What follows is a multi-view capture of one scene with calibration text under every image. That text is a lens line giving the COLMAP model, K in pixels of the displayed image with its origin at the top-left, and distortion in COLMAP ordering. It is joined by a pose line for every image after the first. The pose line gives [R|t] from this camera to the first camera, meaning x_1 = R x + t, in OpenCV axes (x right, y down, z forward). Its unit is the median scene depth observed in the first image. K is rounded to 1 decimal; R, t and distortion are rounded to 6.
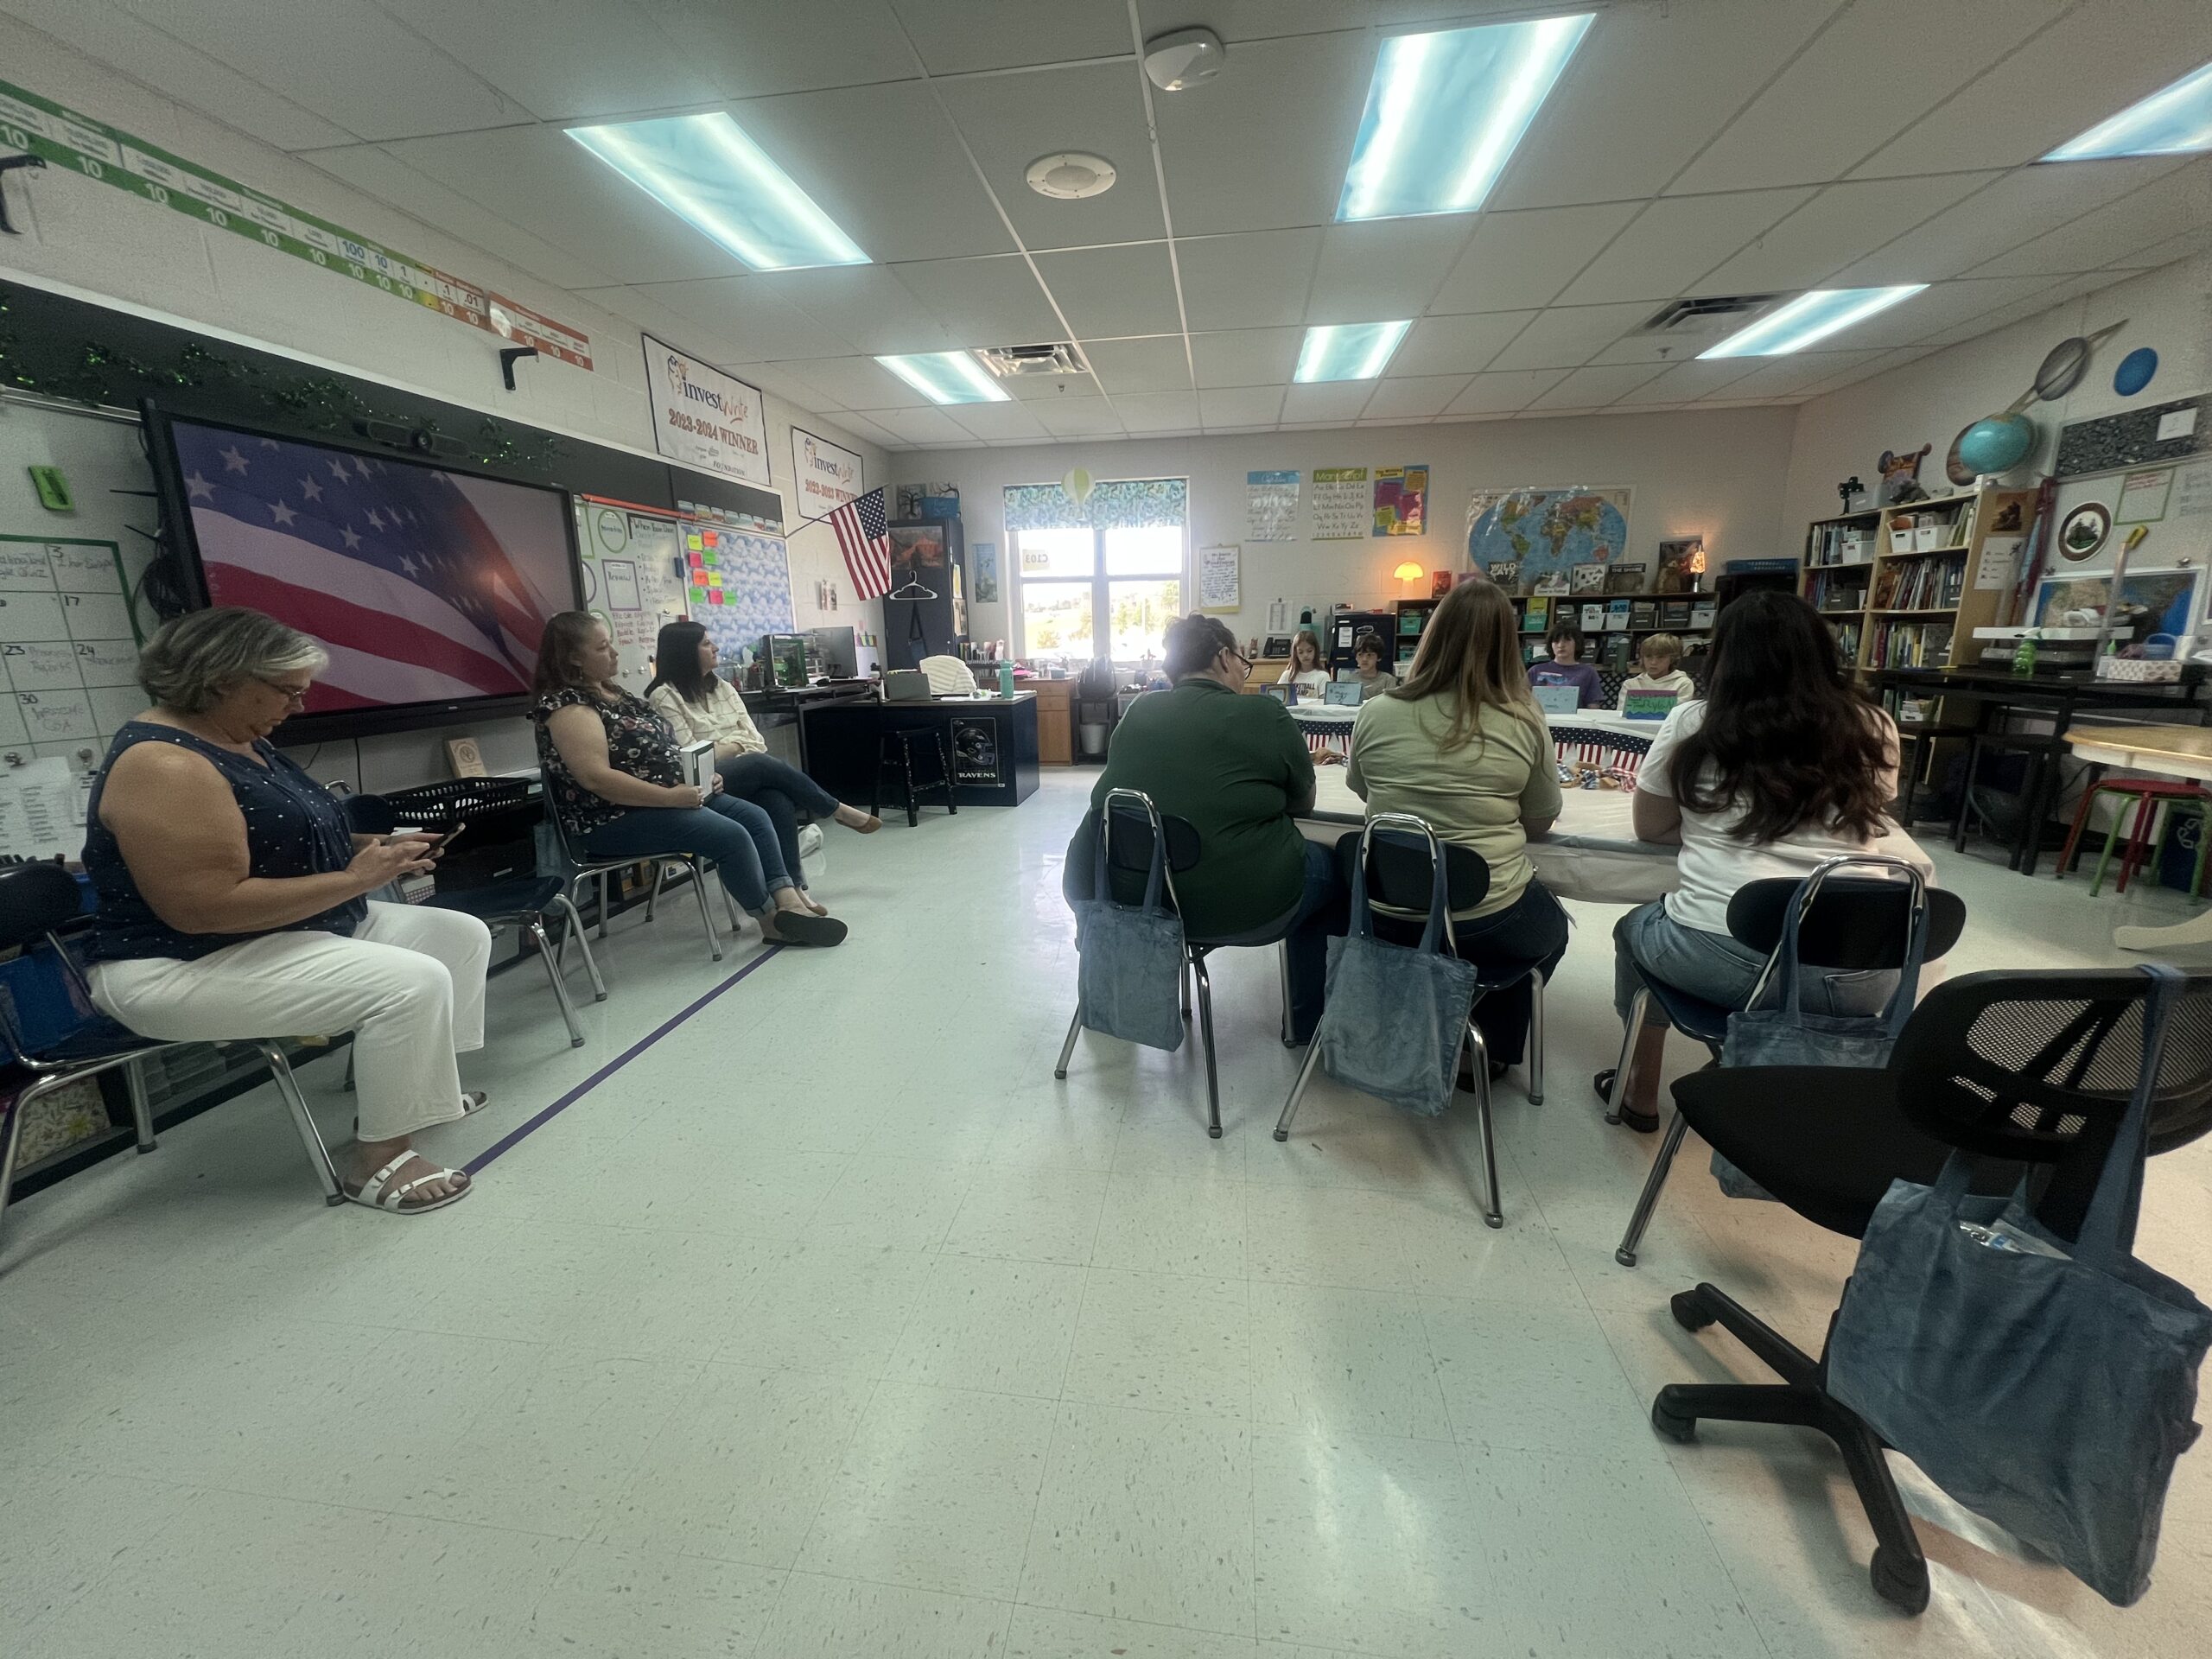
lens RADIAL K [[878.2, 0, 1103.6], [0, 878.2, 832.6], [0, 0, 1]] dist [-0.003004, -0.000091]
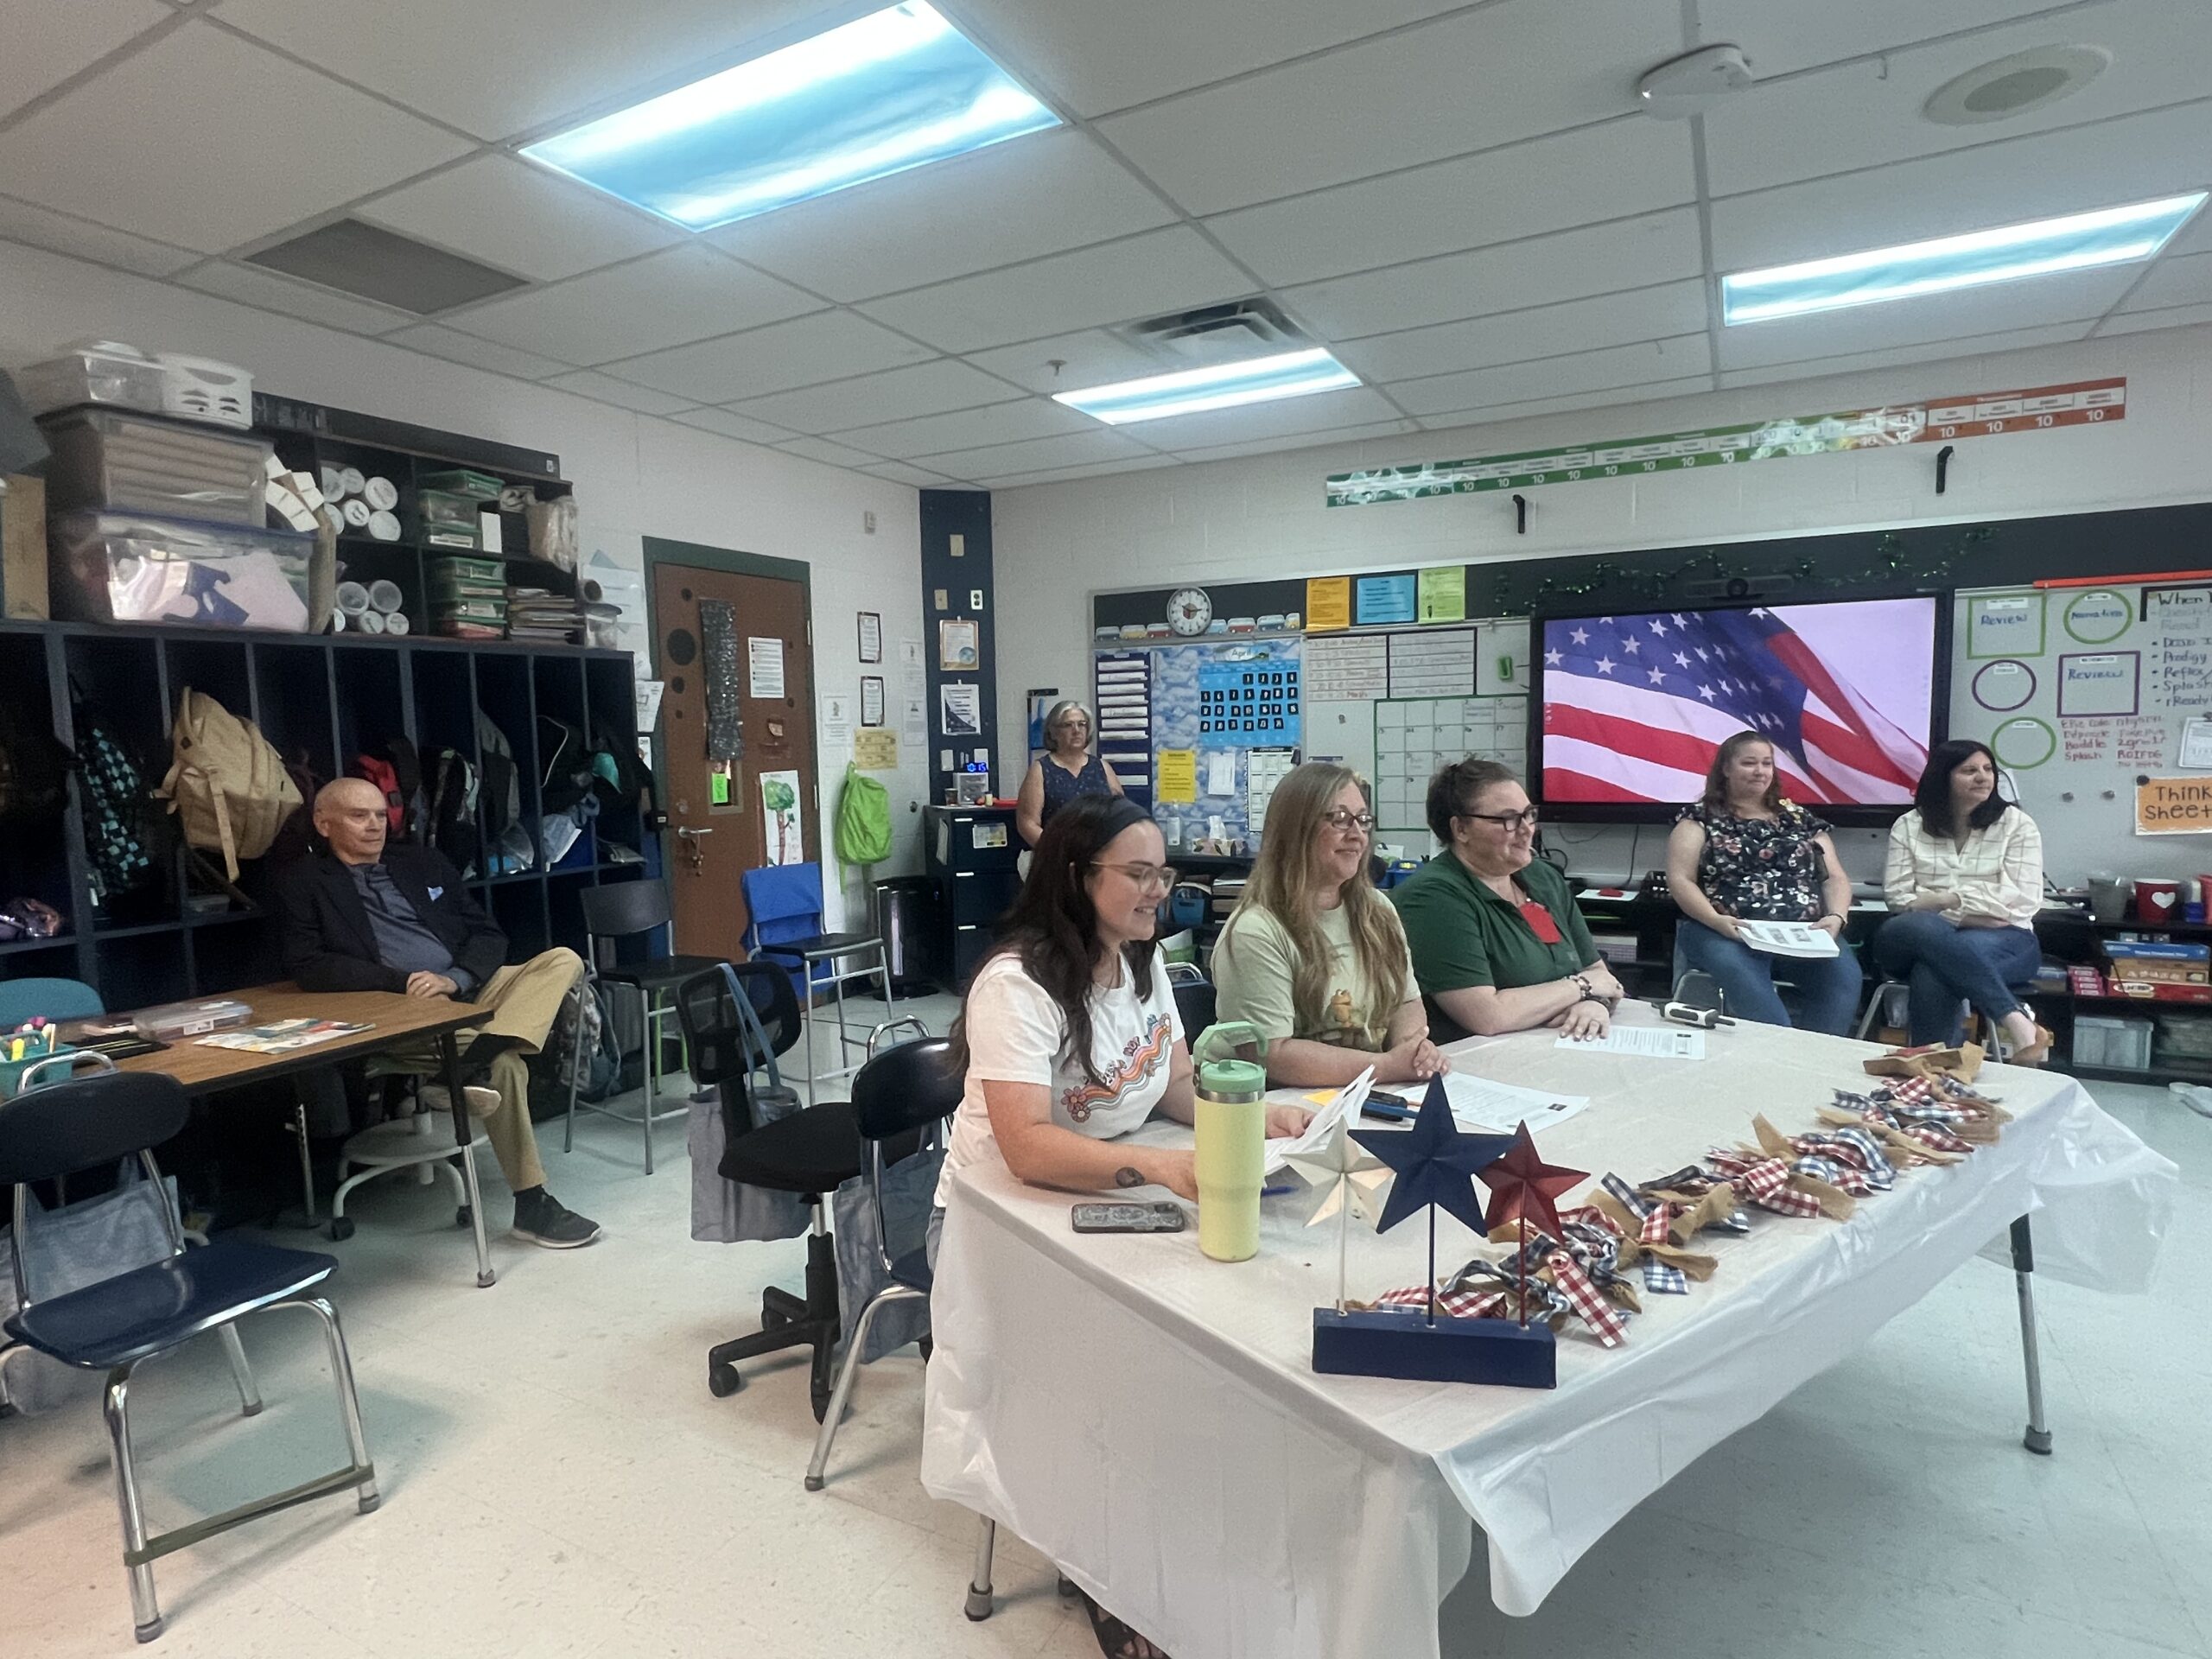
lens RADIAL K [[1193.2, 0, 1095.7], [0, 1193.2, 834.9], [0, 0, 1]] dist [-0.001280, 0.000307]
pose [[-0.349267, 0.114647, -0.929983, 0.652162], [-0.186149, 0.964215, 0.188778, -0.166548], [0.918347, 0.239049, -0.315427, 0.490463]]
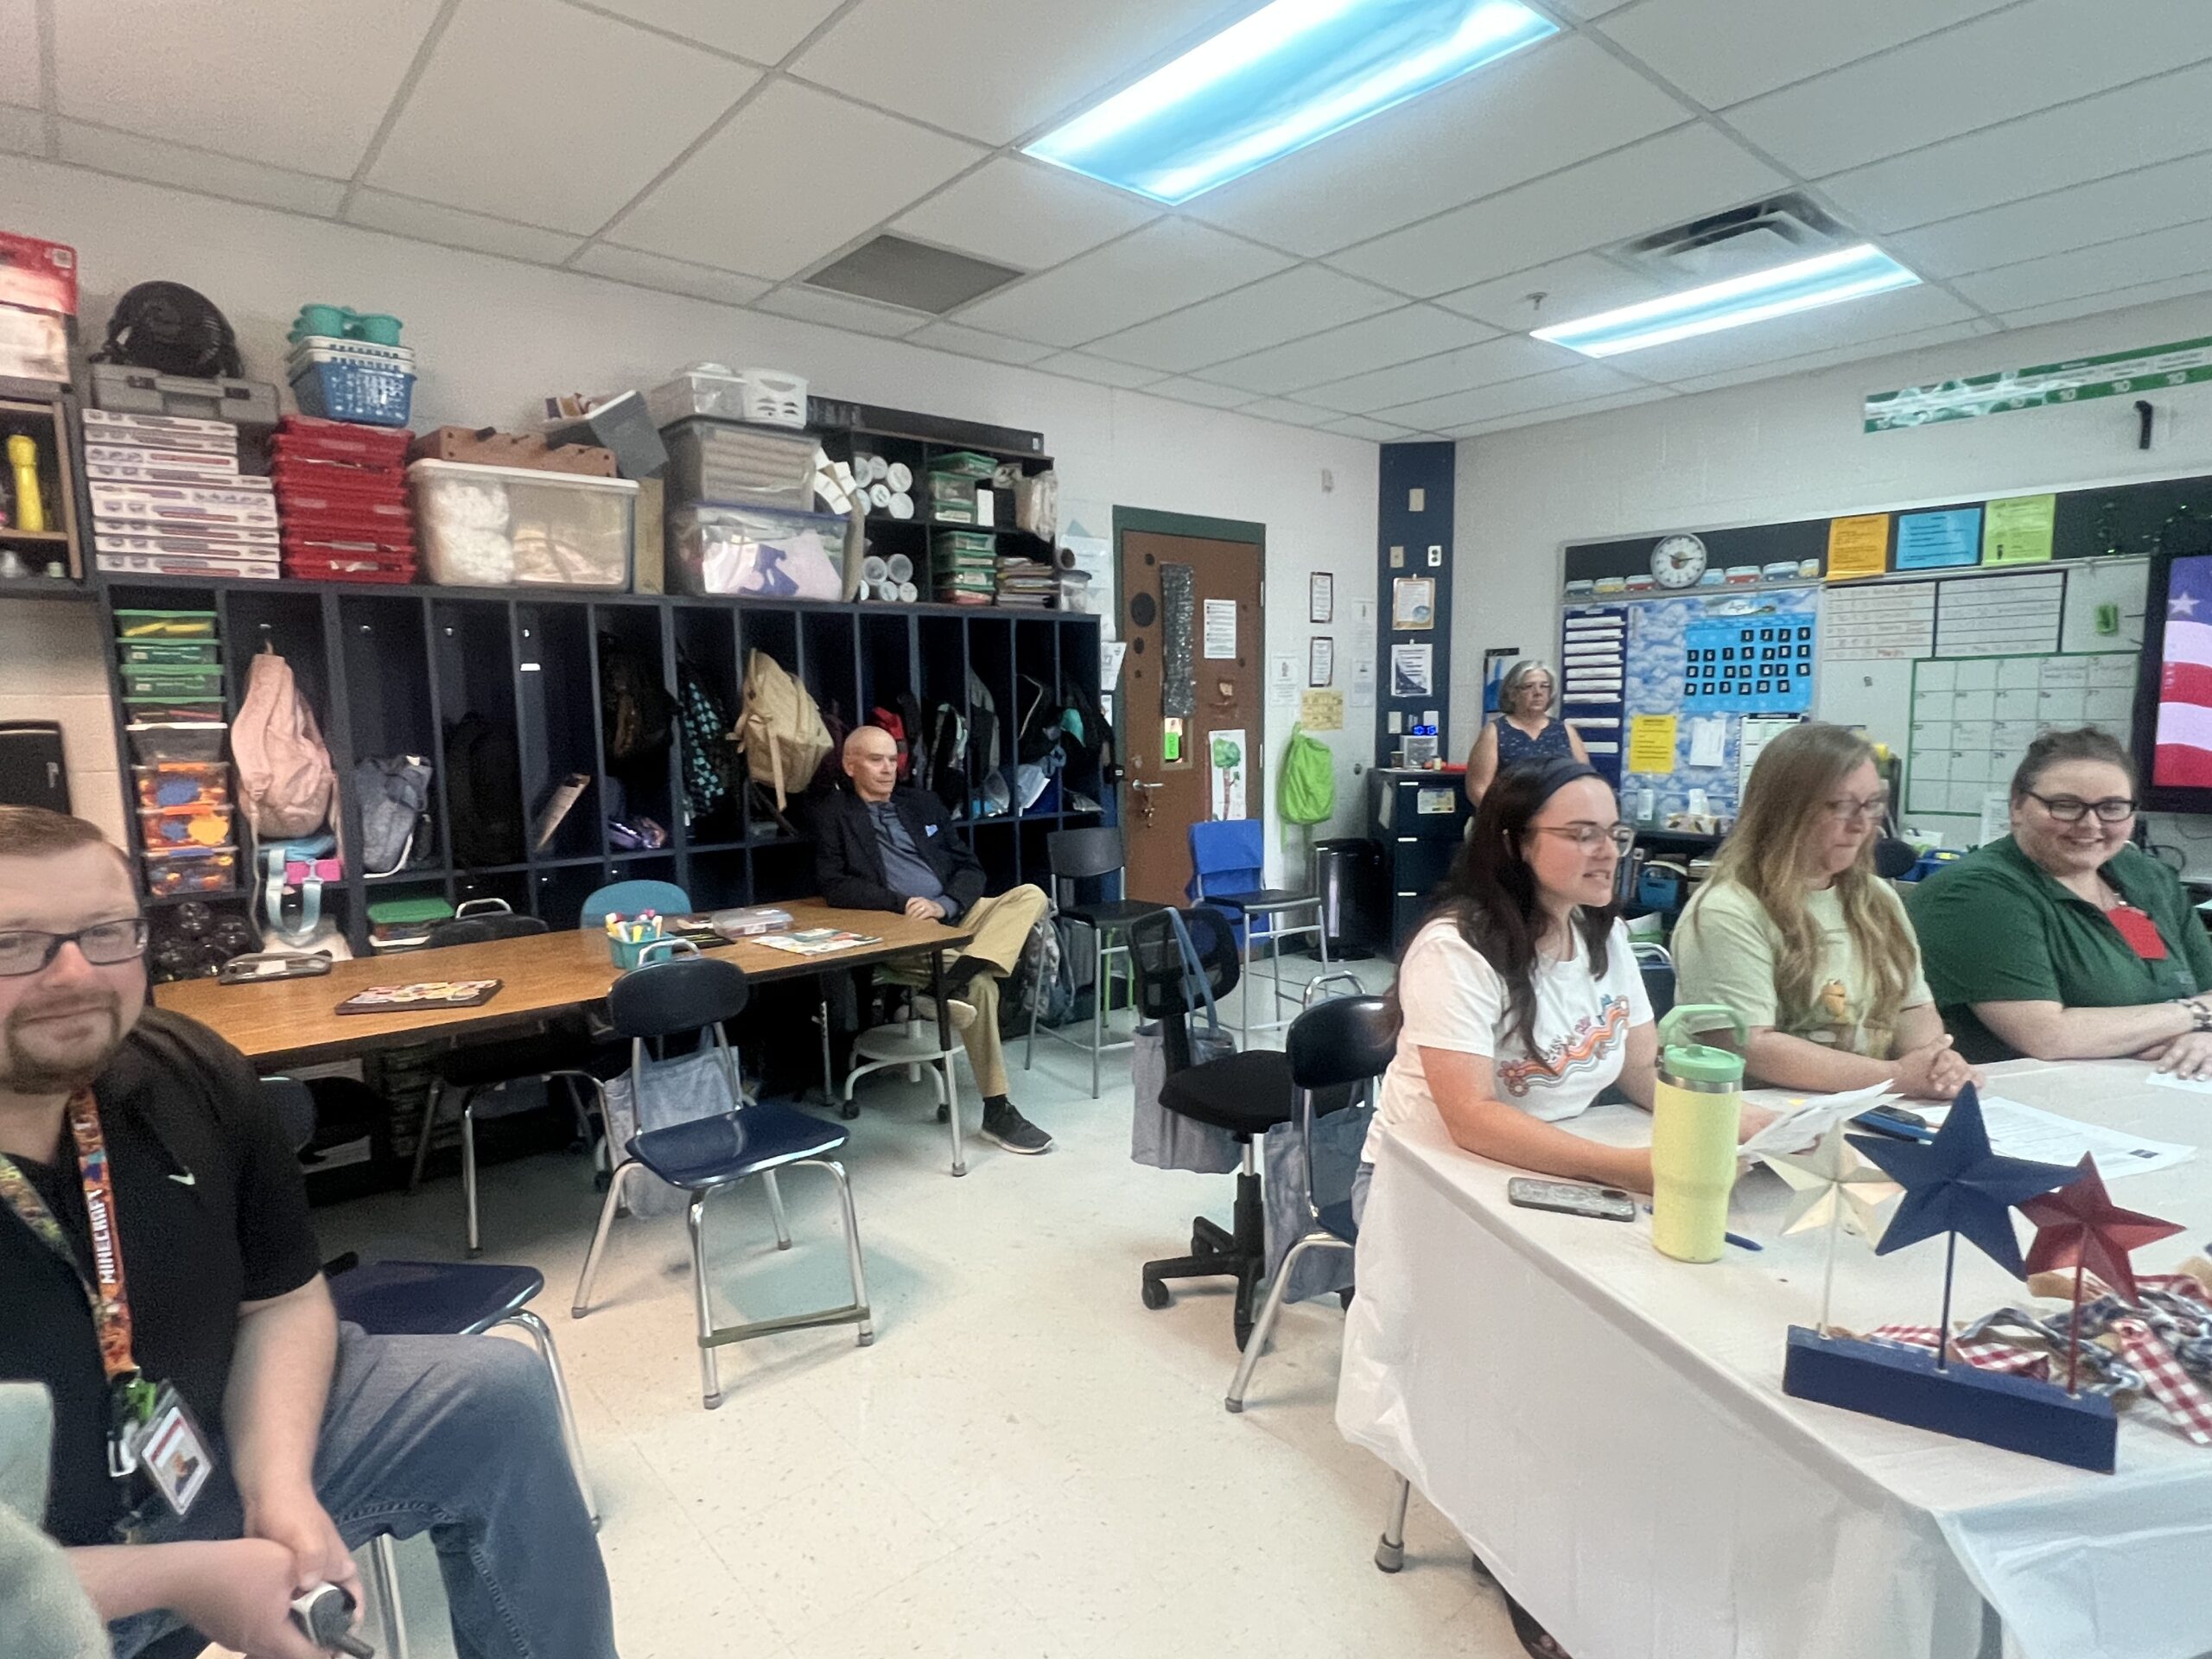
lens RADIAL K [[1193.2, 0, 1094.2], [0, 1193.2, 839.6], [0, 0, 1]] dist [-0.001280, 0.000307]
pose [[-0.663633, 0.119057, -0.738524, 0.656847], [-0.144331, 0.948325, 0.282573, -0.163778], [0.734003, 0.294117, -0.612156, 0.491884]]
